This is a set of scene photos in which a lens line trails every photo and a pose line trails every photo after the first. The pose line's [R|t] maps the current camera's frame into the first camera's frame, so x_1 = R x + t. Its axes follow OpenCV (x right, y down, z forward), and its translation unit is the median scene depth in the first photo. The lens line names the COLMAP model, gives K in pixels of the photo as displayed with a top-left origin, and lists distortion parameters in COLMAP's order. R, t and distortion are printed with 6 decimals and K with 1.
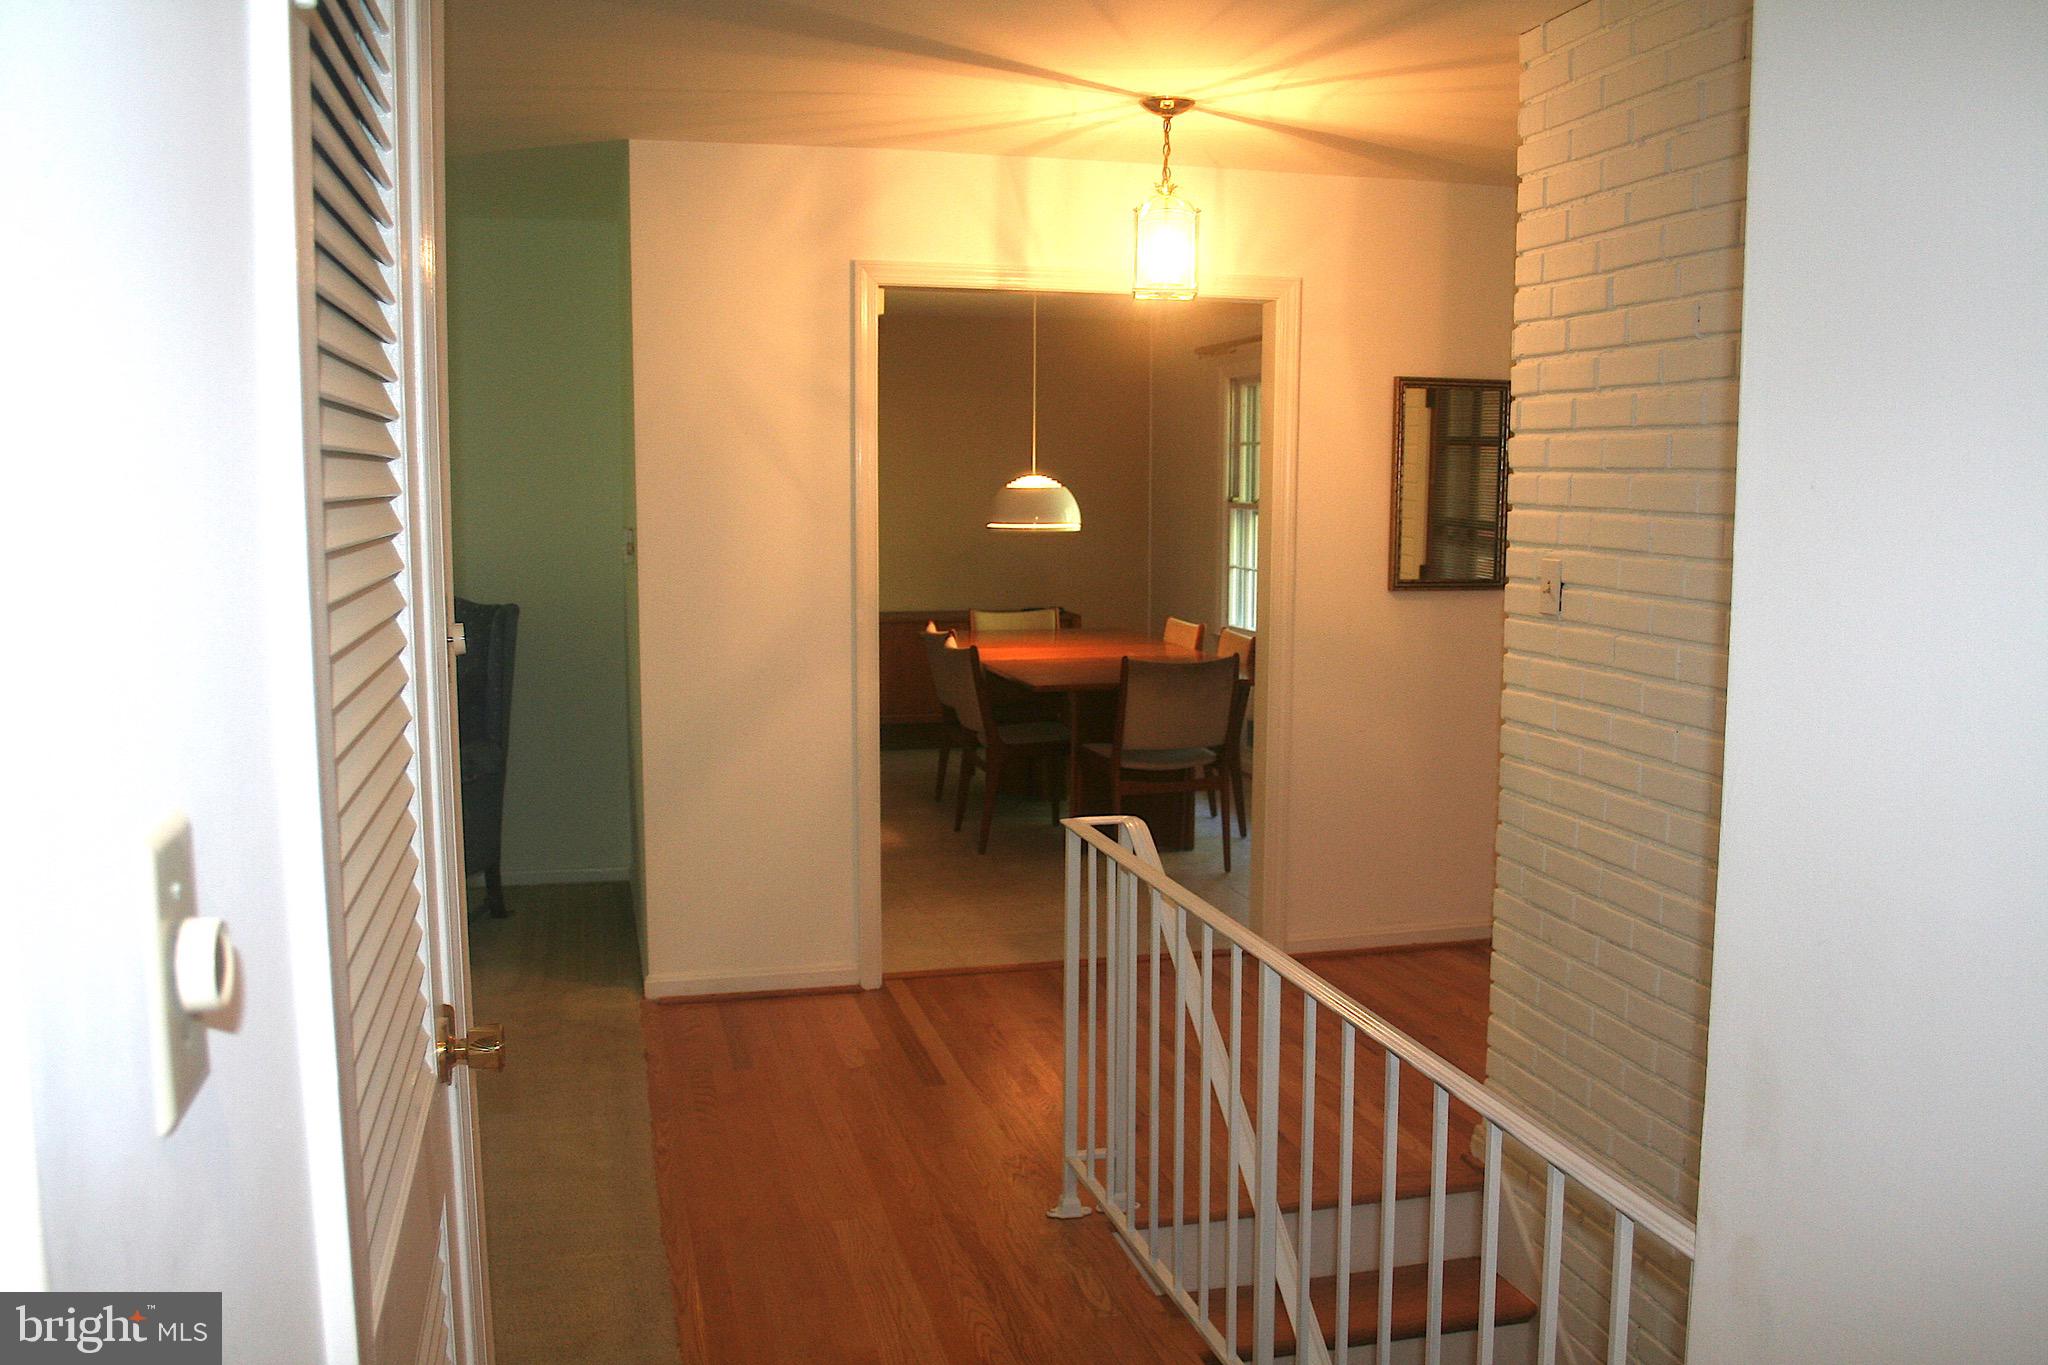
lens RADIAL K [[1704.9, 0, 1032.9], [0, 1704.9, 709.7], [0, 0, 1]] dist [-0.131912, 0.114074]
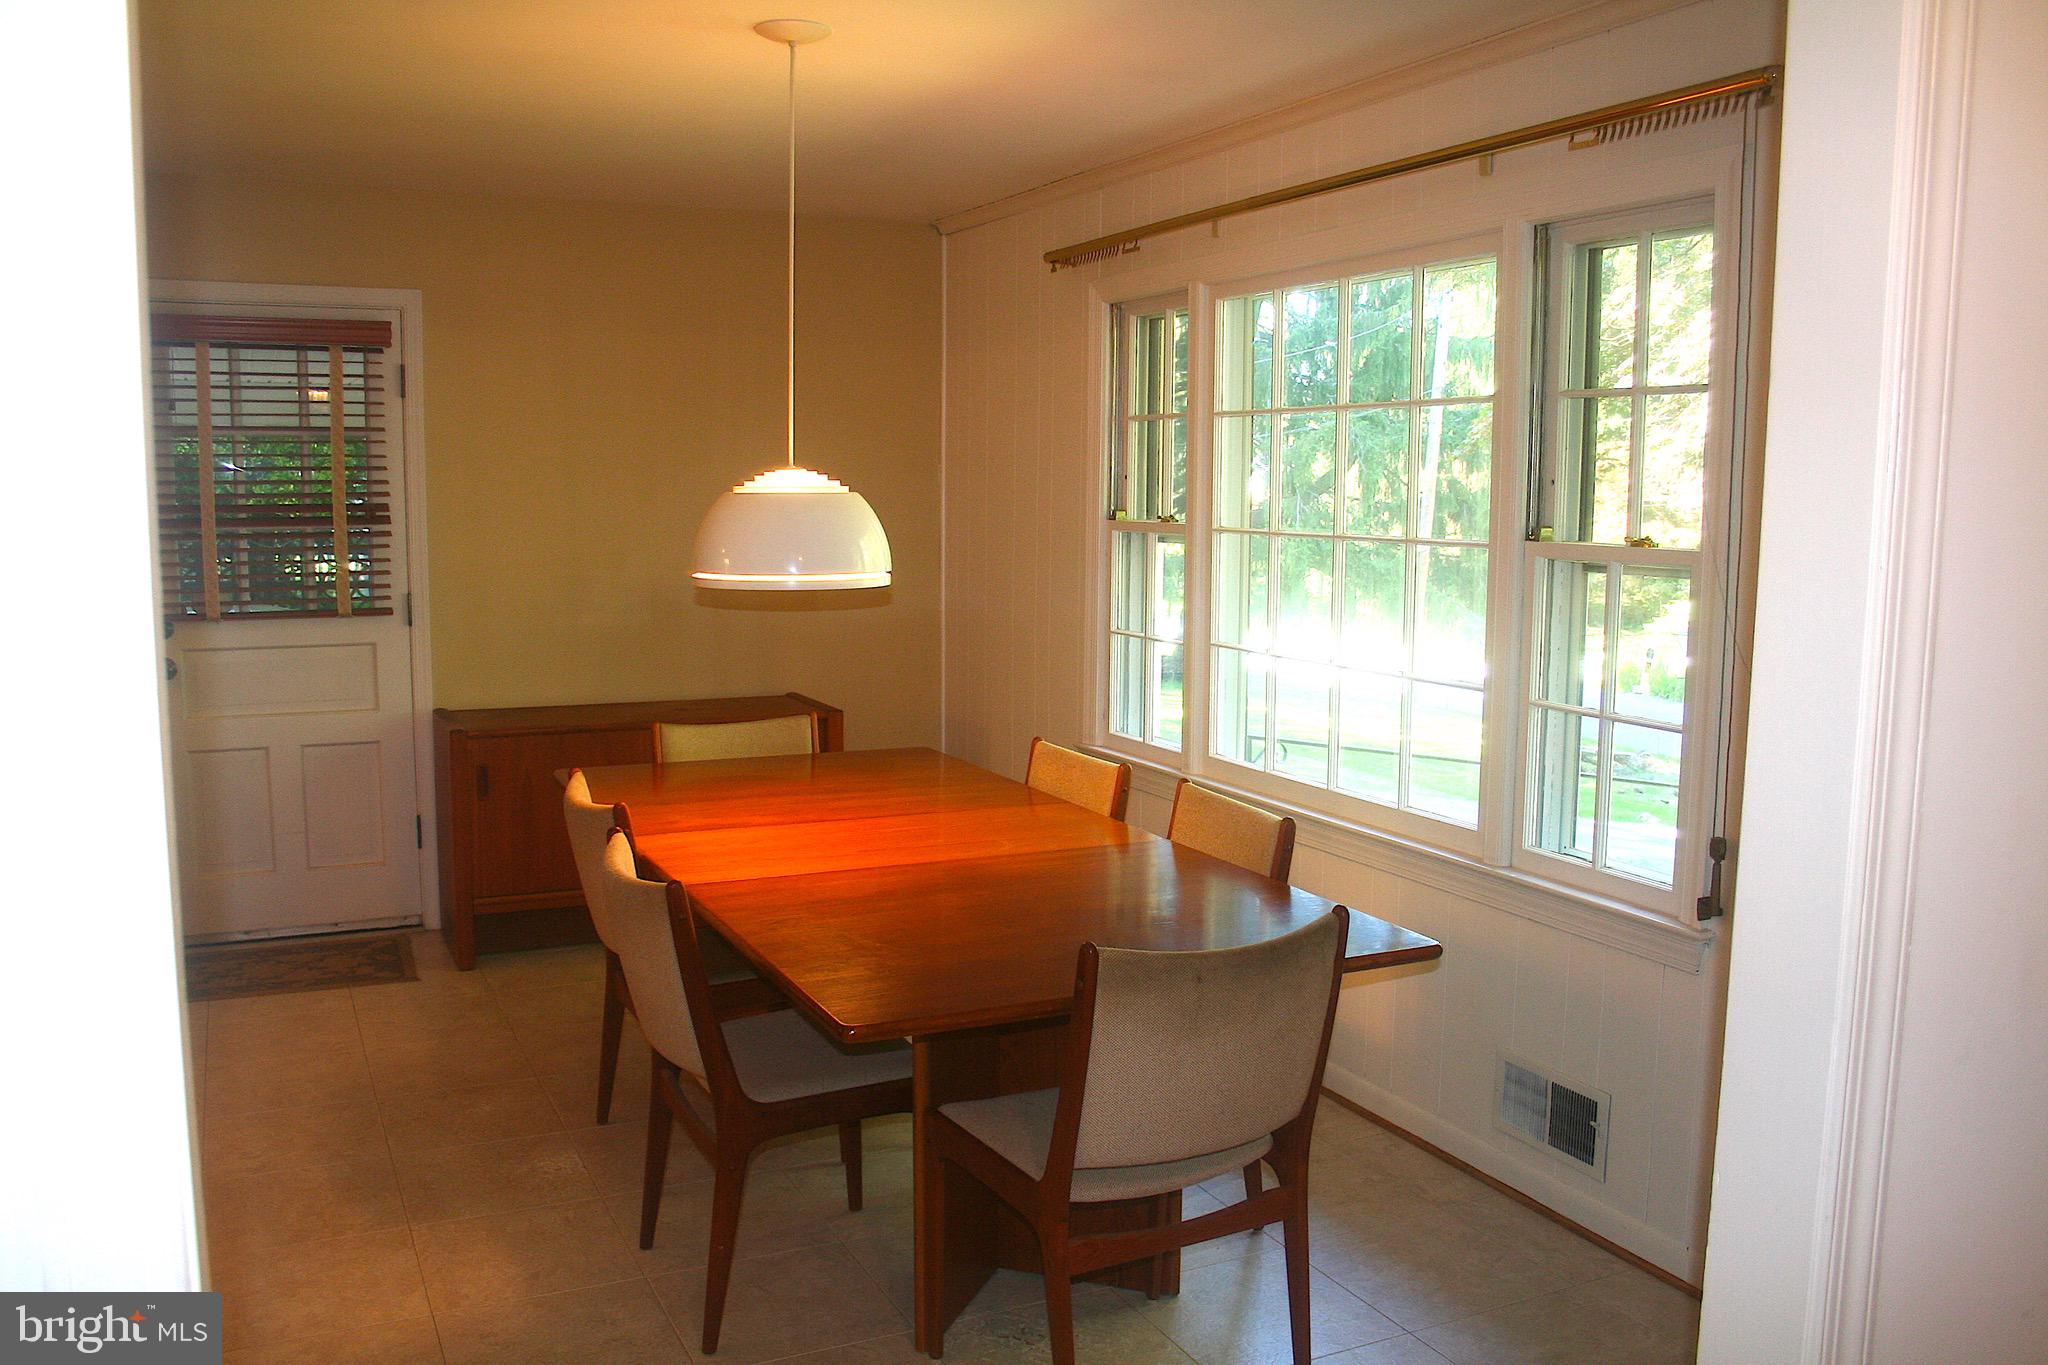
lens RADIAL K [[1704.9, 0, 1032.9], [0, 1704.9, 709.7], [0, 0, 1]] dist [-0.131912, 0.114074]
pose [[0.981684, -0.014968, 0.189929, -0.023615], [0.014709, 0.999888, 0.002775, -0.066753], [-0.189949, 0.000069, 0.981794, 0.490501]]
